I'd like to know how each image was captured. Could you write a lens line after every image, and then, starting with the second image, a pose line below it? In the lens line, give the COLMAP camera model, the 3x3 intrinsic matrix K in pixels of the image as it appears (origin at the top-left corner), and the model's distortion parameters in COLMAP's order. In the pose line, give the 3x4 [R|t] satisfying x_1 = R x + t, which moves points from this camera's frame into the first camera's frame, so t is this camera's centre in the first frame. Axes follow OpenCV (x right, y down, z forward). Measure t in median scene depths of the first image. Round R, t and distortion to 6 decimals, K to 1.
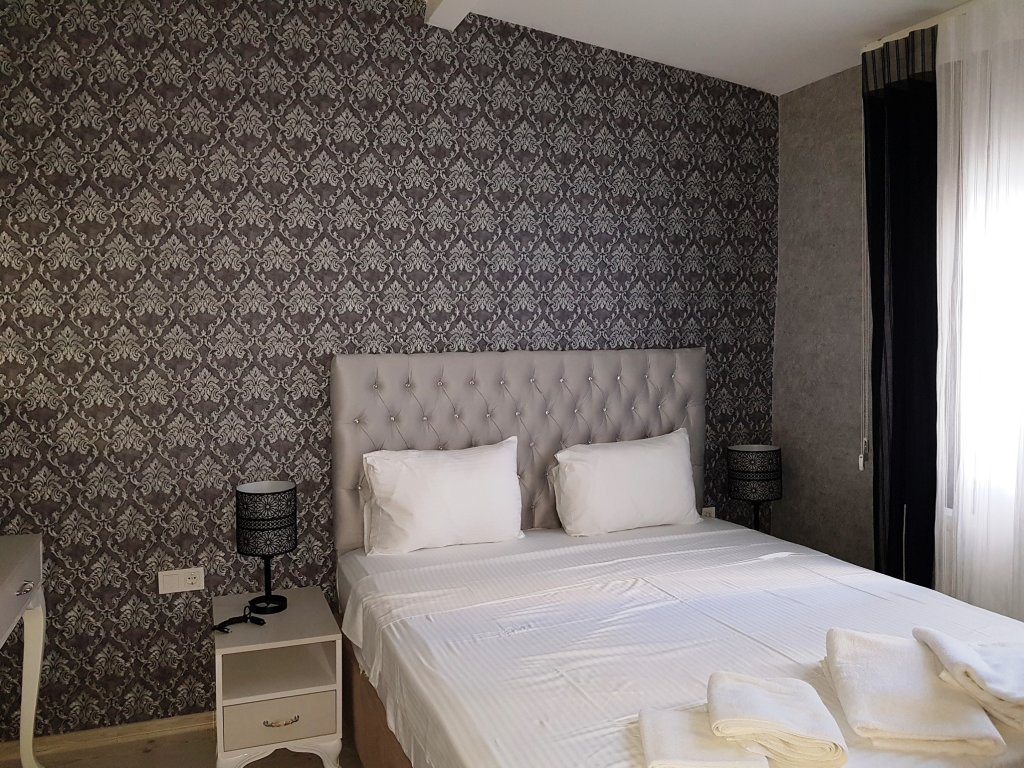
lens RADIAL K [[812.5, 0, 502.6], [0, 812.5, 367.7], [0, 0, 1]] dist [0.001043, -0.026758]
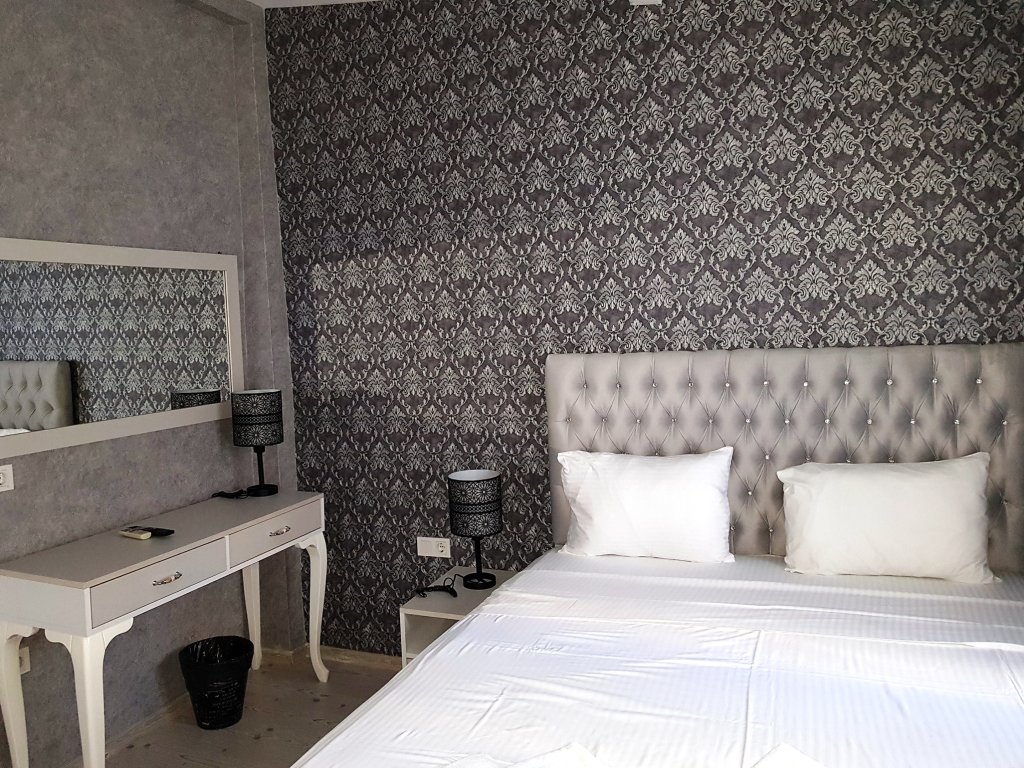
lens RADIAL K [[812.5, 0, 486.4], [0, 812.5, 372.2], [0, 0, 1]] dist [0.001043, -0.026758]
pose [[0.737172, 0.014840, -0.675542, 0.427515], [0.001100, 0.999731, 0.023162, -0.017405], [0.675704, -0.017818, 0.736958, 0.180303]]
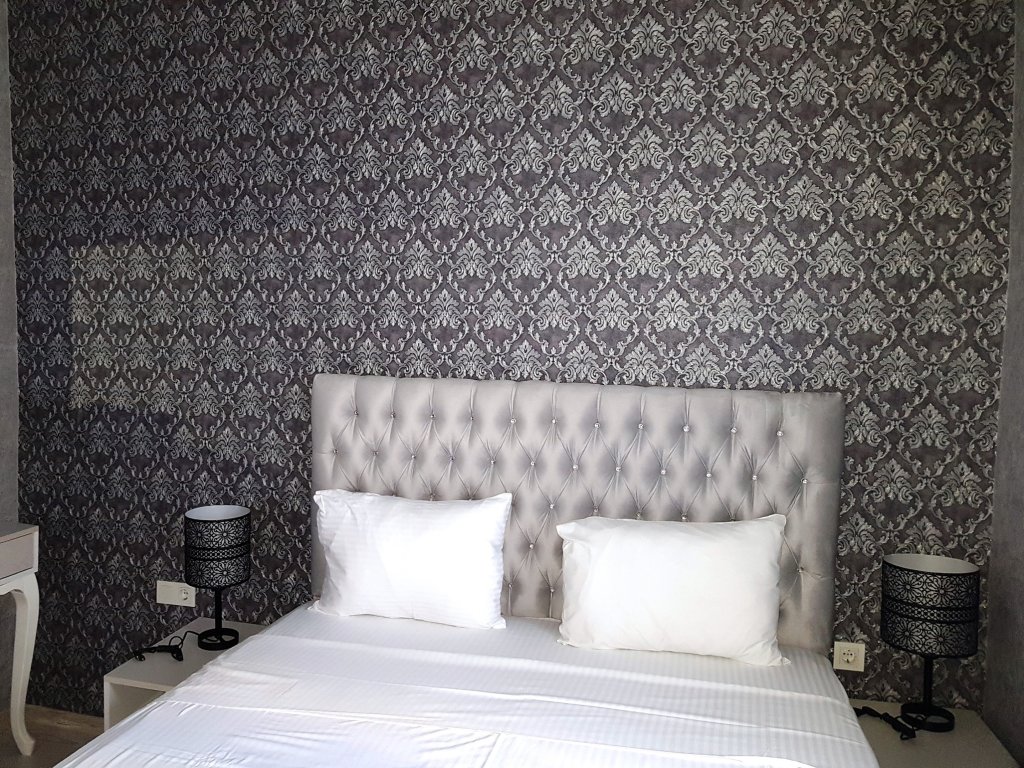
lens RADIAL K [[812.5, 0, 476.0], [0, 812.5, 374.9], [0, 0, 1]] dist [0.001043, -0.026758]
pose [[0.828323, 0.052235, -0.557810, 0.420991], [-0.058801, 0.998251, 0.006163, -0.029991], [0.557157, 0.027694, 0.829945, 0.360639]]
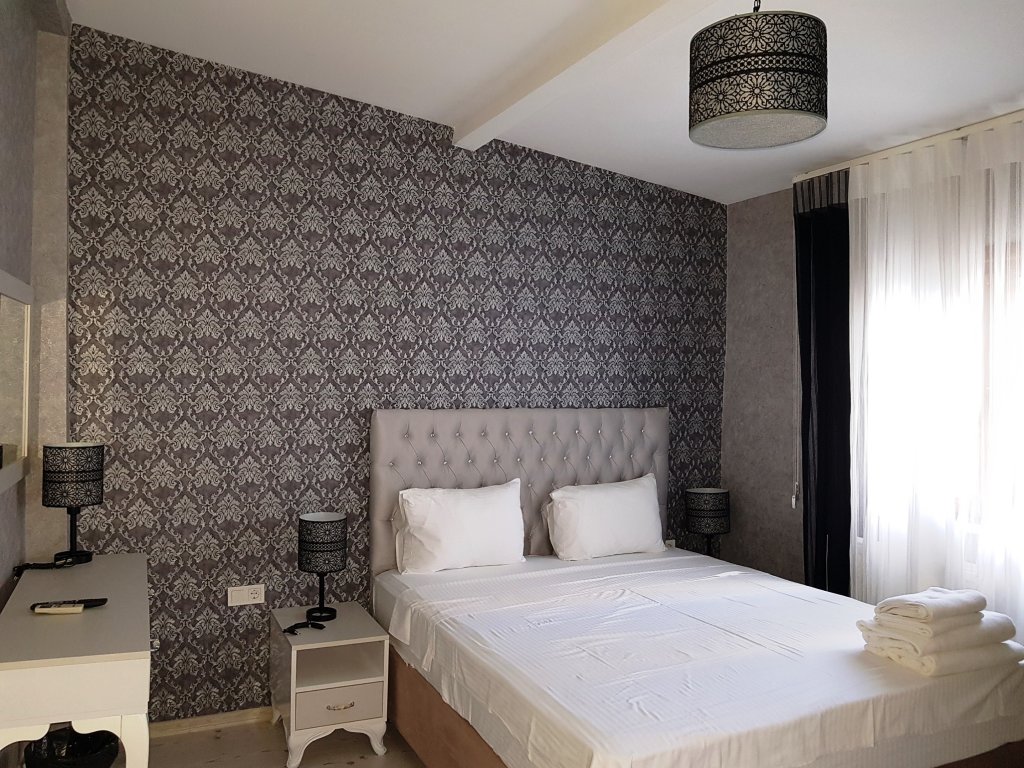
lens RADIAL K [[812.5, 0, 495.9], [0, 812.5, 372.0], [0, 0, 1]] dist [0.001043, -0.026758]
pose [[0.997475, 0.019075, 0.068413, -0.108371], [-0.015313, 0.998364, -0.055098, -0.007679], [-0.069352, 0.053911, 0.996134, -0.232314]]
